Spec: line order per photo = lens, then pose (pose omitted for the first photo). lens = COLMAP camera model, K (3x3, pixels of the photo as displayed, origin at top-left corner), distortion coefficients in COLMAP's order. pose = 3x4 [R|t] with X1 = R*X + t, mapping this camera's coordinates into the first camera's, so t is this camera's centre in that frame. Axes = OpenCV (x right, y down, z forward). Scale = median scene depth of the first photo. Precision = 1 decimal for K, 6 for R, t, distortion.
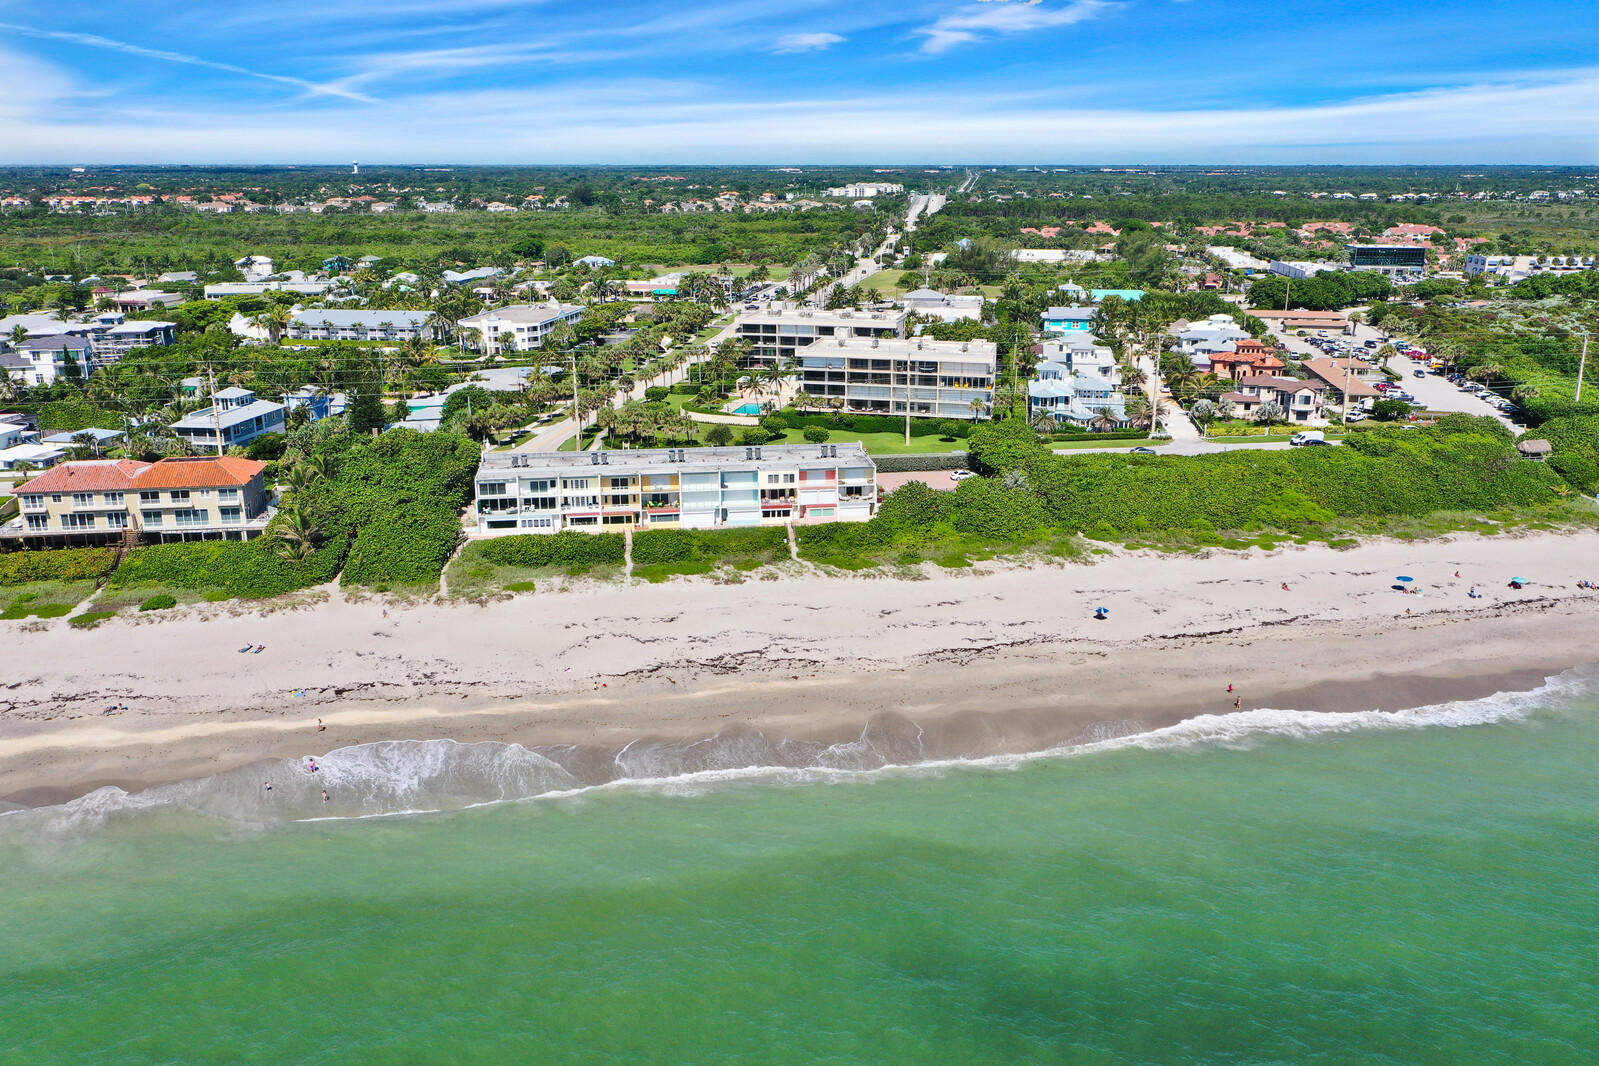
lens RADIAL K [[1322.0, 0, 799.5], [0, 1322.0, 533.0], [0, 0, 1]] dist [0.149588, -0.105880]
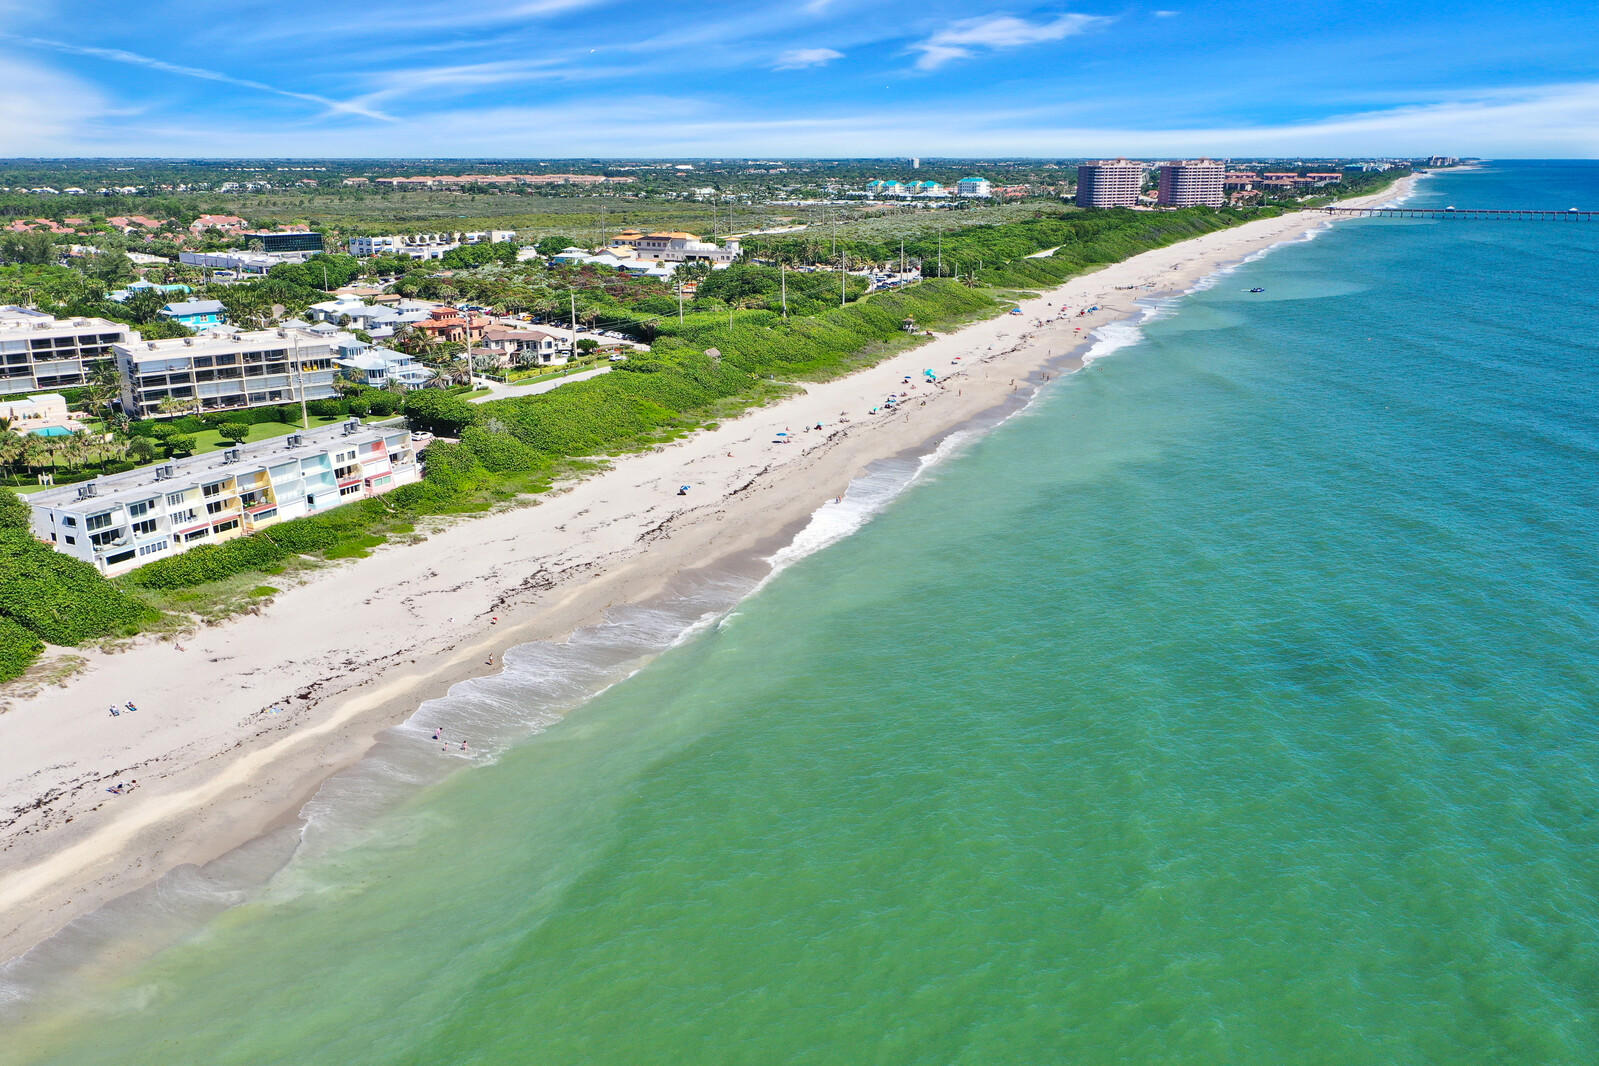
lens RADIAL K [[1322.0, 0, 799.5], [0, 1322.0, 533.0], [0, 0, 1]] dist [0.149588, -0.105880]
pose [[0.645140, -0.240245, 0.725312, -0.574422], [0.237092, 0.965367, 0.108873, -0.013163], [-0.726349, 0.101727, 0.679757, 0.011408]]
